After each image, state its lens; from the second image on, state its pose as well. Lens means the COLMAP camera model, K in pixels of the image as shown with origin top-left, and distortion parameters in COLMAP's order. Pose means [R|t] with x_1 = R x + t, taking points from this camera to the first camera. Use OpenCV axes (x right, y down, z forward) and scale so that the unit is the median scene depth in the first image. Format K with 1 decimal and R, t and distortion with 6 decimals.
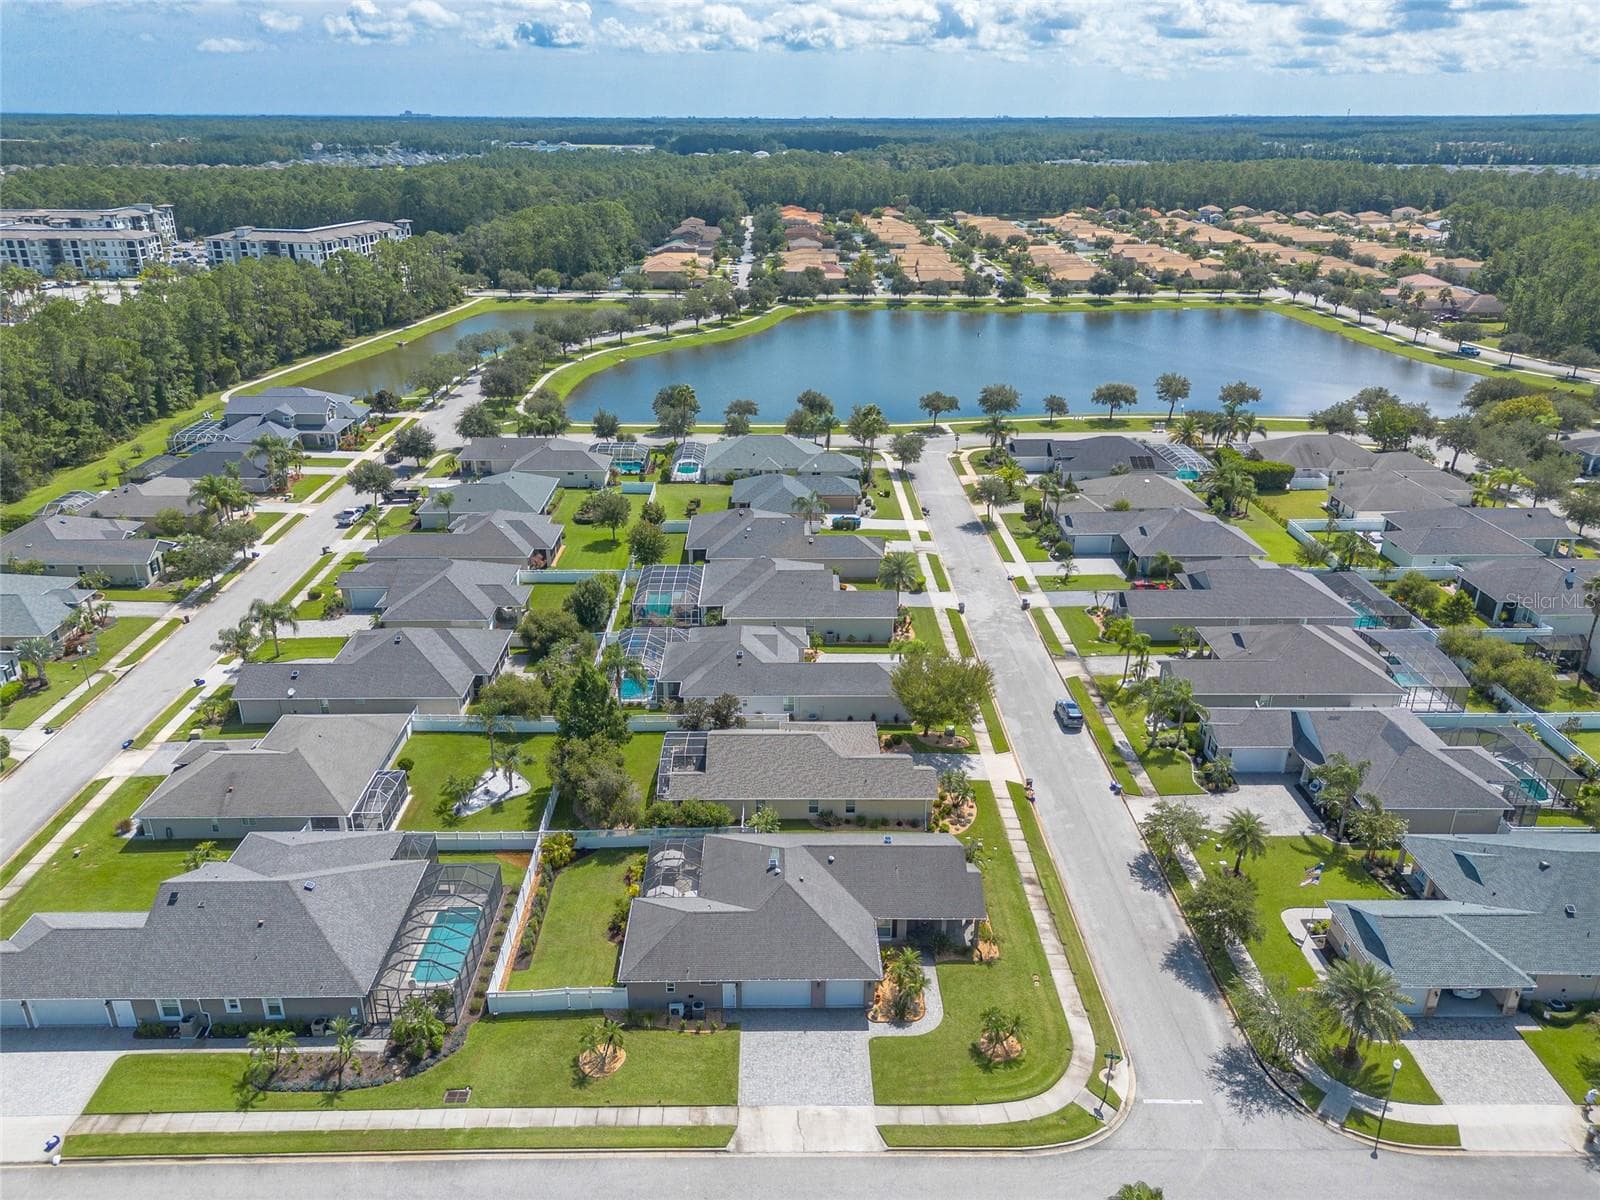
lens RADIAL K [[1142.2, 0, 797.5], [0, 1142.2, 591.9], [0, 0, 1]] dist [0.080546, -0.077295]
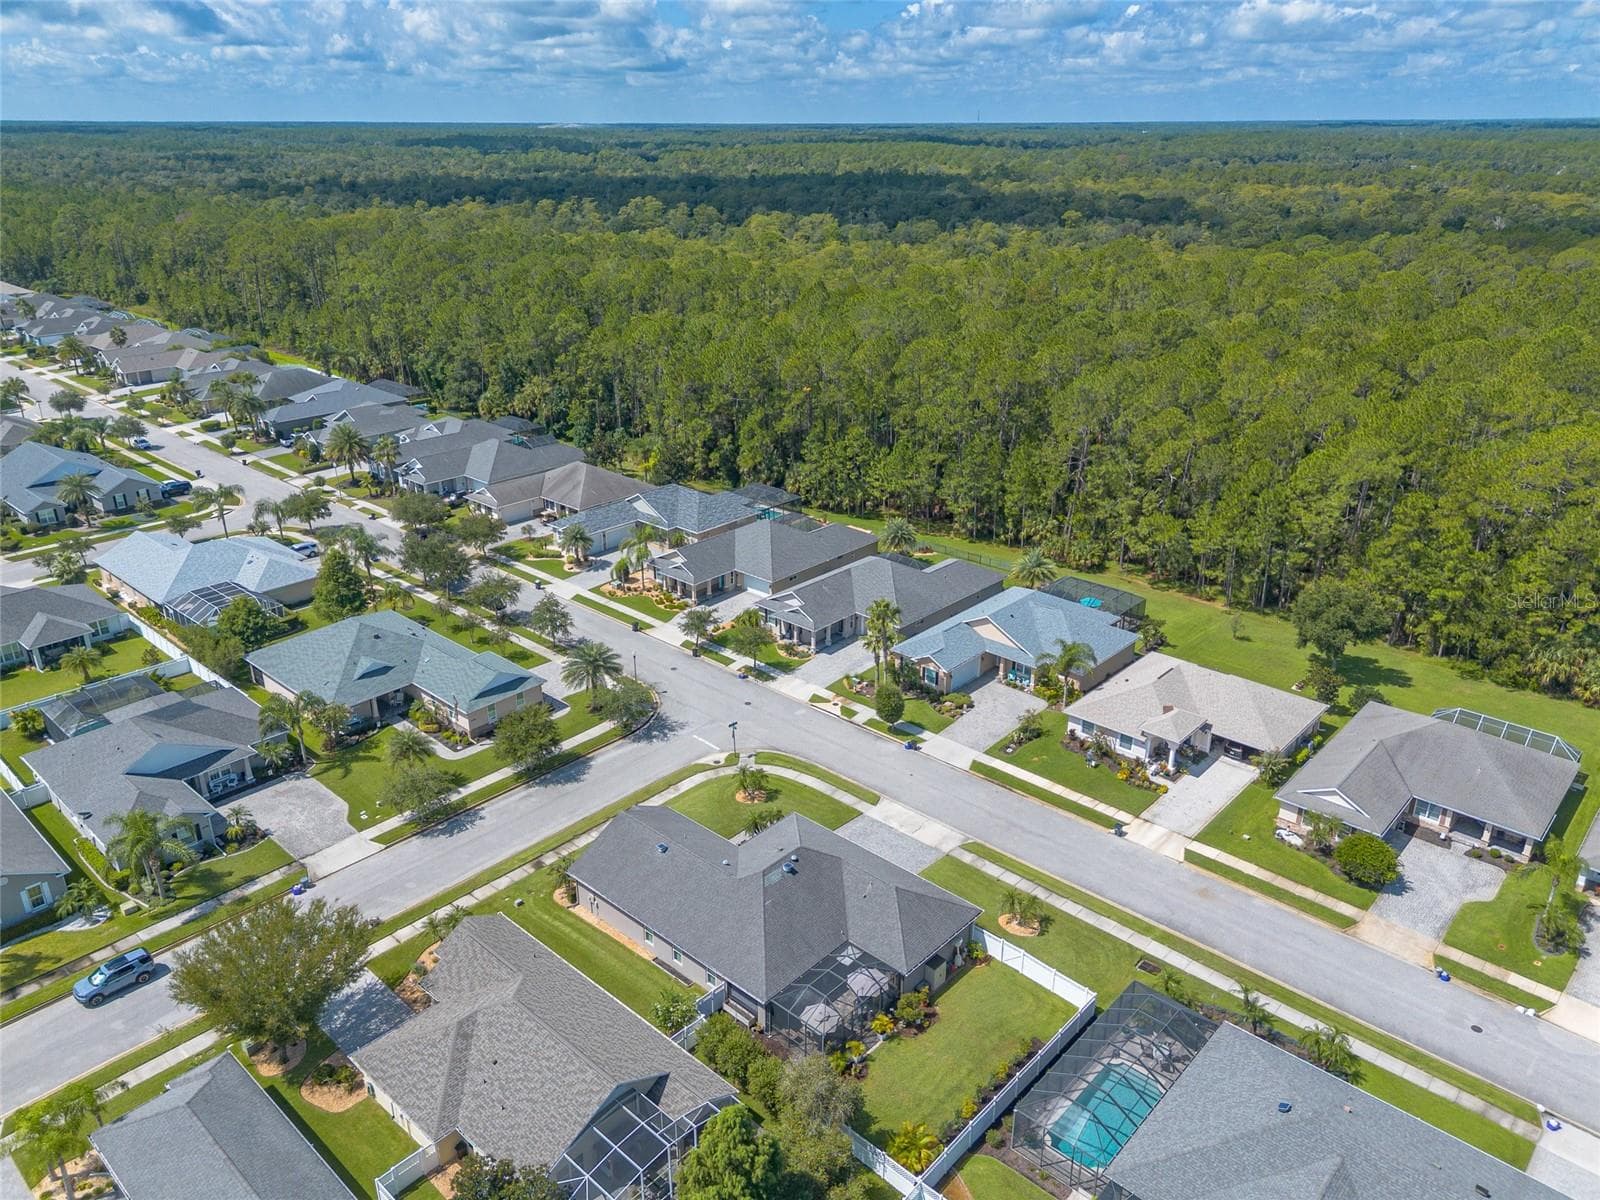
lens RADIAL K [[1142.2, 0, 797.5], [0, 1142.2, 591.9], [0, 0, 1]] dist [0.080546, -0.077295]
pose [[-0.725590, -0.262663, 0.636024, -0.346500], [0.260742, 0.750415, 0.607364, -0.305627], [-0.636814, 0.606536, -0.476007, 0.805464]]
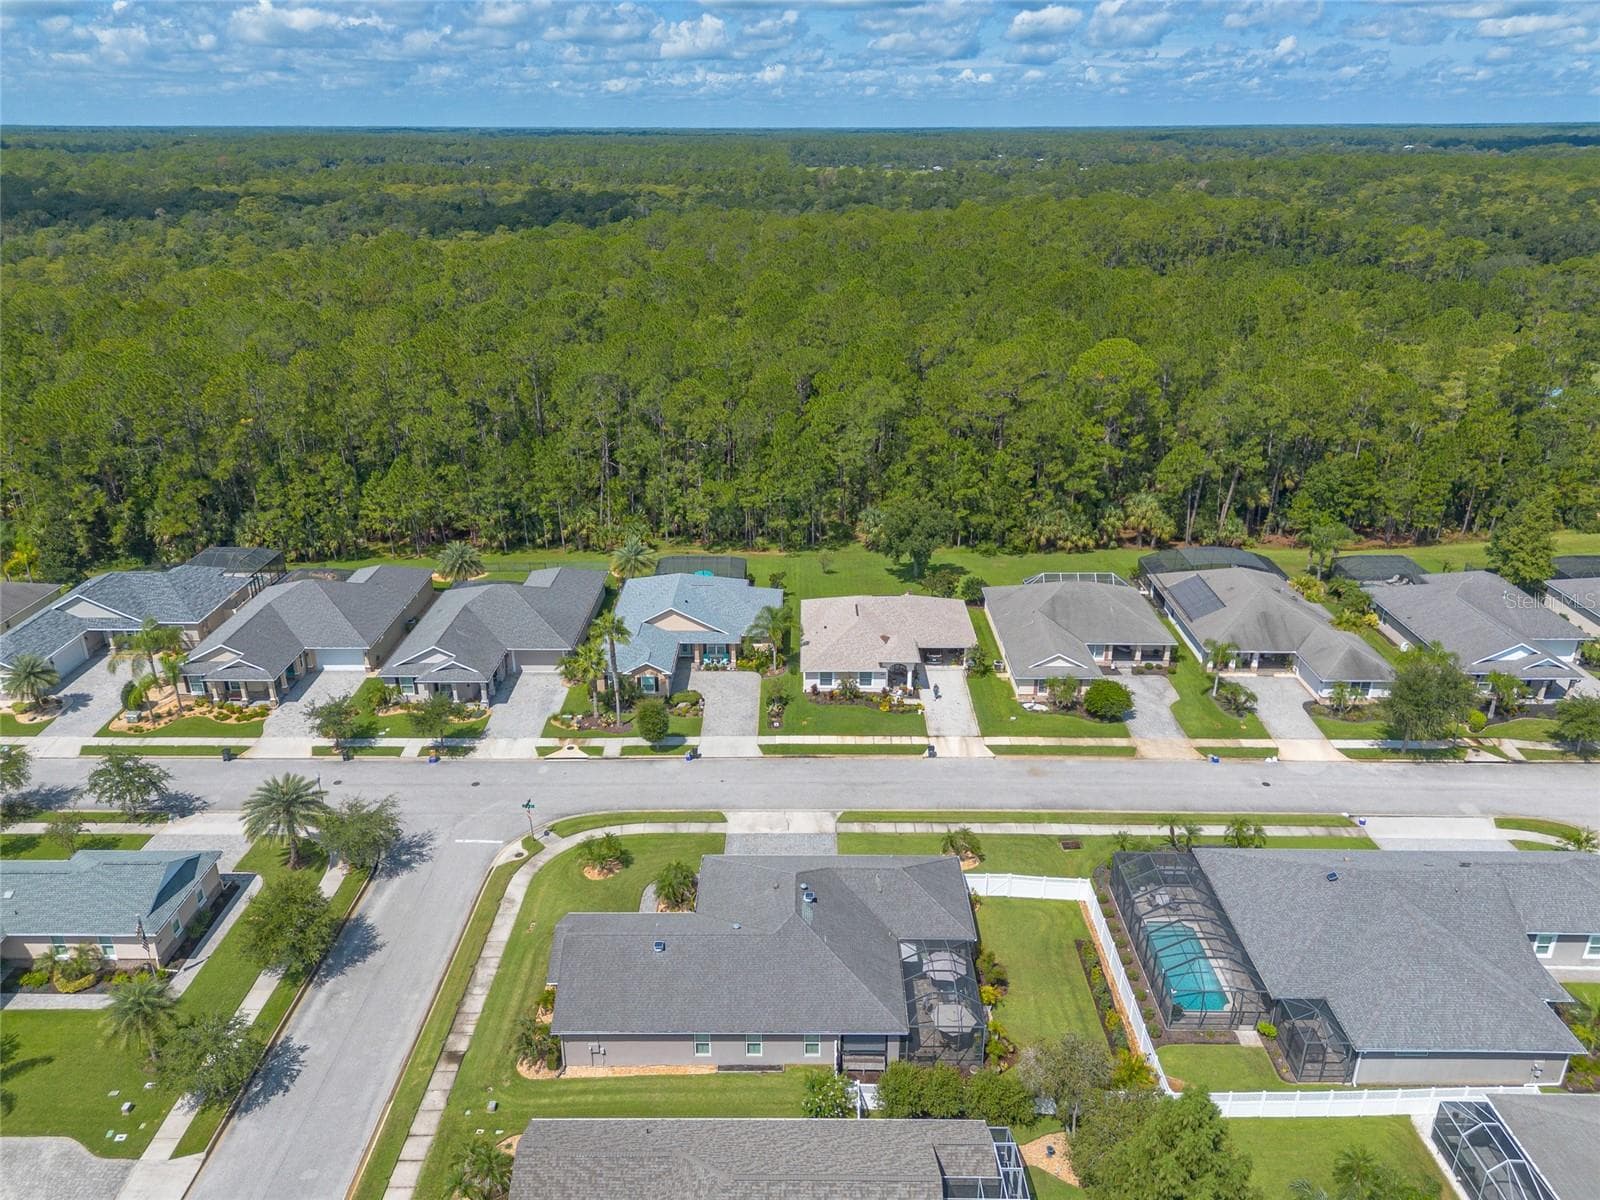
lens RADIAL K [[1142.2, 0, 797.5], [0, 1142.2, 591.9], [0, 0, 1]] dist [0.080546, -0.077295]
pose [[-0.999671, -0.009553, 0.023786, -0.018916], [0.009840, 0.713812, 0.700268, -0.314435], [-0.023668, 0.700272, -0.713484, 0.891560]]
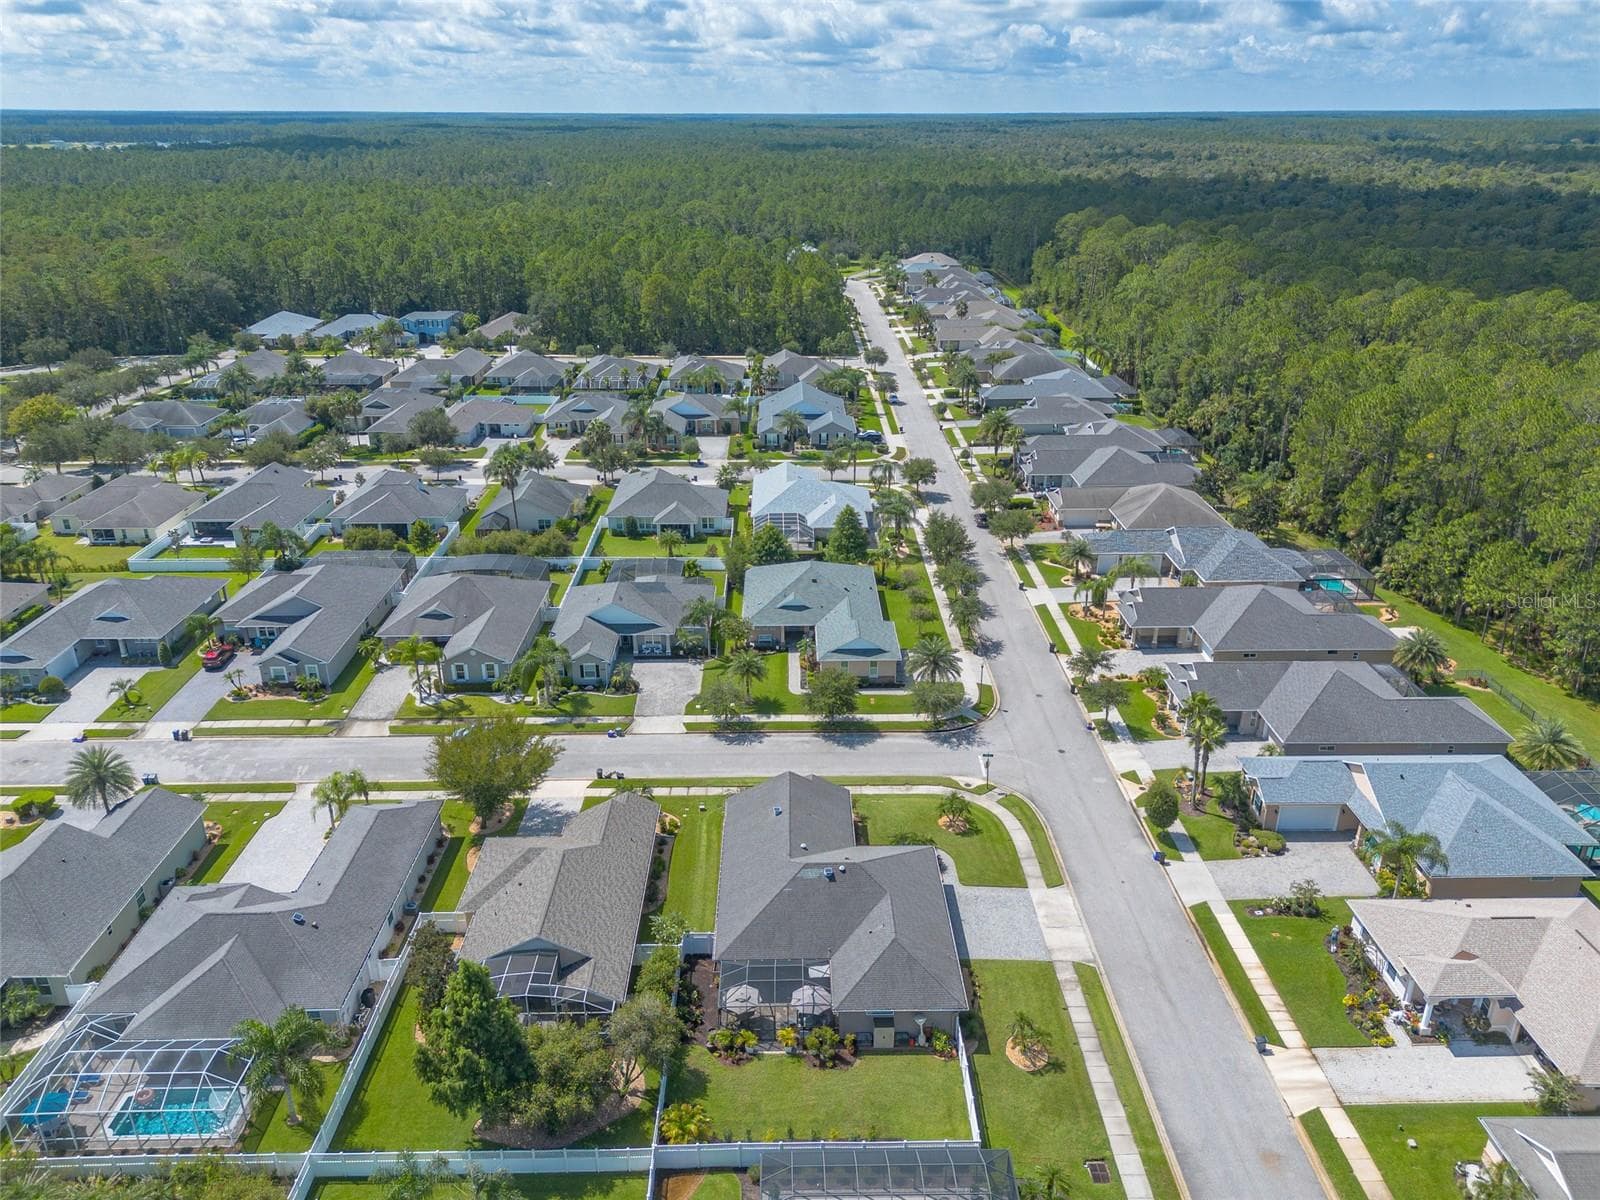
lens RADIAL K [[1142.2, 0, 797.5], [0, 1142.2, 591.9], [0, 0, 1]] dist [0.080546, -0.077295]
pose [[0.002586, -0.388121, 0.921605, -0.516287], [0.384268, 0.851233, 0.357407, -0.204084], [-0.923218, 0.353219, 0.151344, 0.488942]]
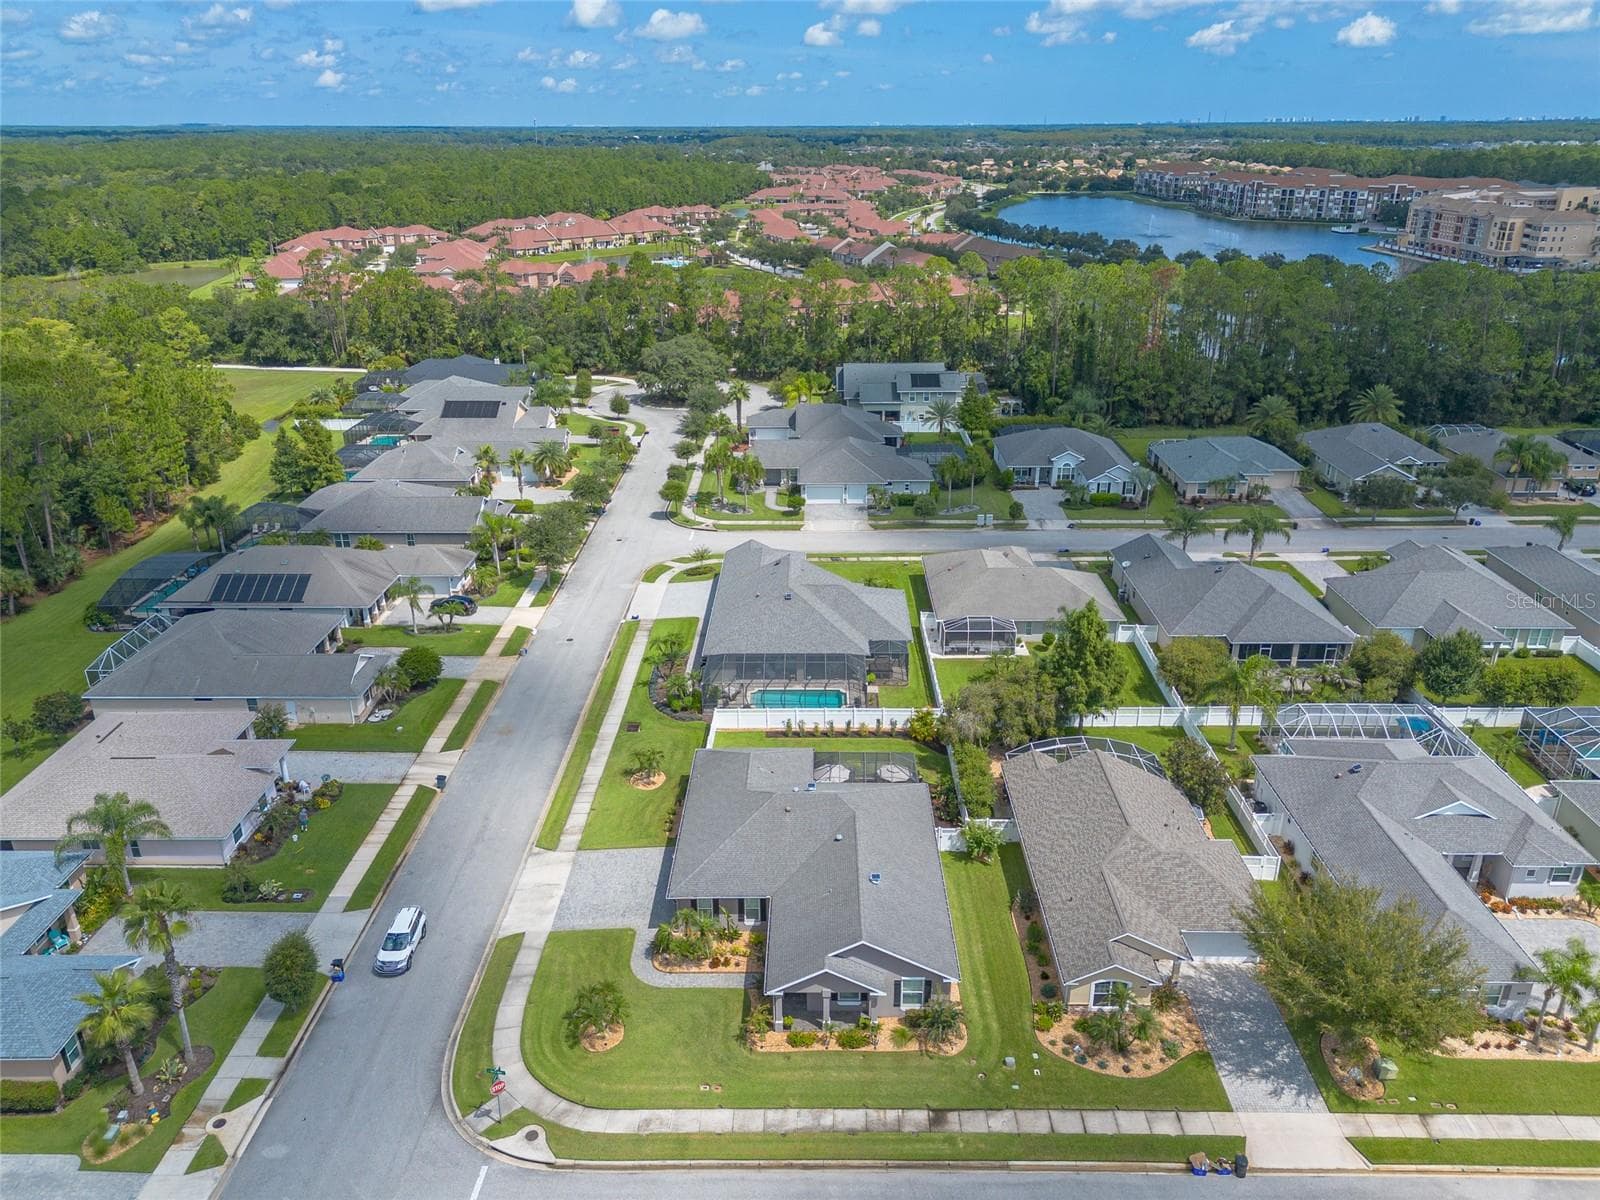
lens RADIAL K [[1122.5, 0, 798.7], [0, 1122.5, 656.3], [0, 0, 1]] dist [0.071820, -0.066053]
pose [[-0.030150, 0.421262, -0.906438, 0.443672], [-0.377812, 0.834770, 0.400521, -0.117609], [0.925391, 0.354539, 0.133989, 0.518764]]
